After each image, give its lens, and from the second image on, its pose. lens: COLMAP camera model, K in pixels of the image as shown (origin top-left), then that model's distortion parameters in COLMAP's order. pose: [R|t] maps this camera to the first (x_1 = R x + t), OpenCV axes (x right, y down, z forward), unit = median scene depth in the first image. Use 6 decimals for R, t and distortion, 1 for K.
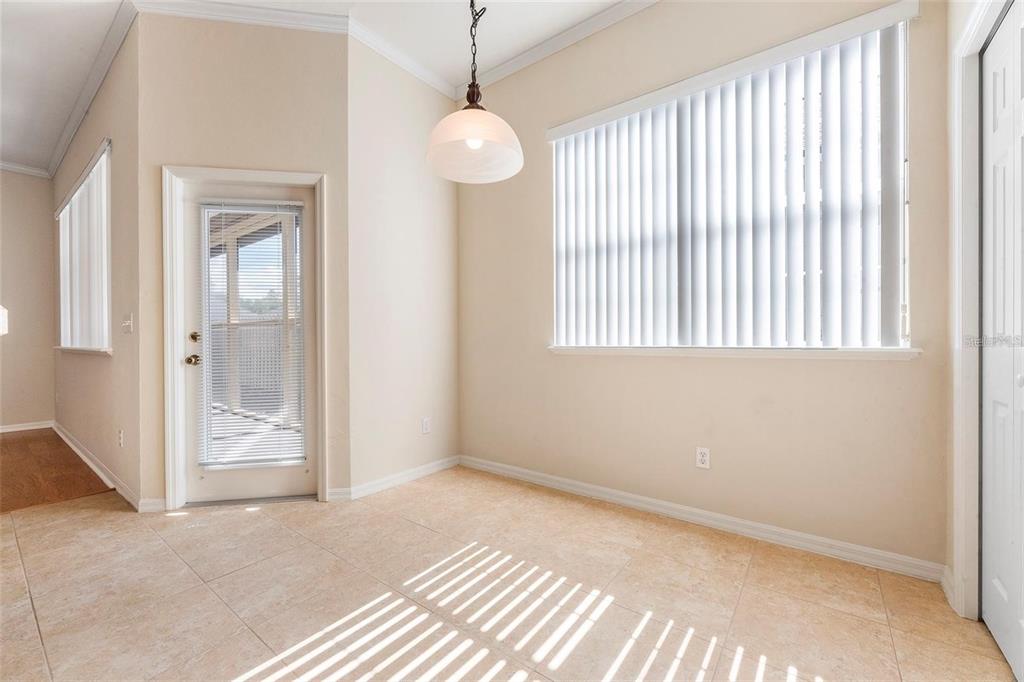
lens RADIAL K [[419.6, 0, 510.0], [0, 419.6, 339.1], [0, 0, 1]] dist [0.000177, 0.000142]
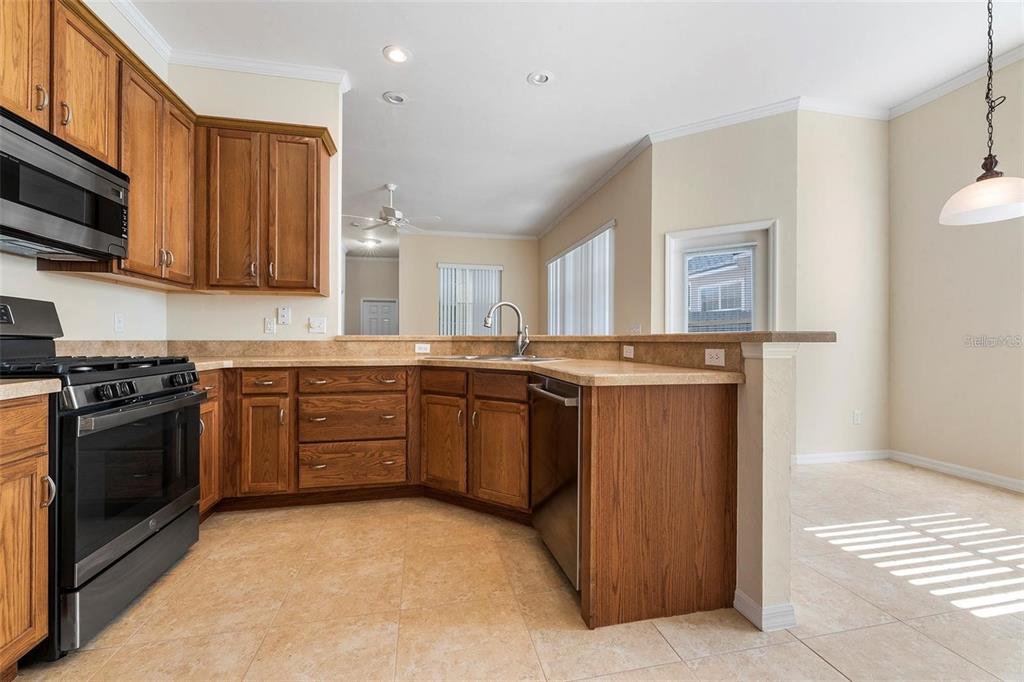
lens RADIAL K [[419.6, 0, 510.0], [0, 419.6, 339.1], [0, 0, 1]] dist [0.000177, 0.000142]
pose [[0.761071, 0.004503, -0.648653, -0.226549], [-0.003801, 0.999990, 0.002483, -0.007378], [0.648658, 0.000576, 0.761080, -0.612501]]
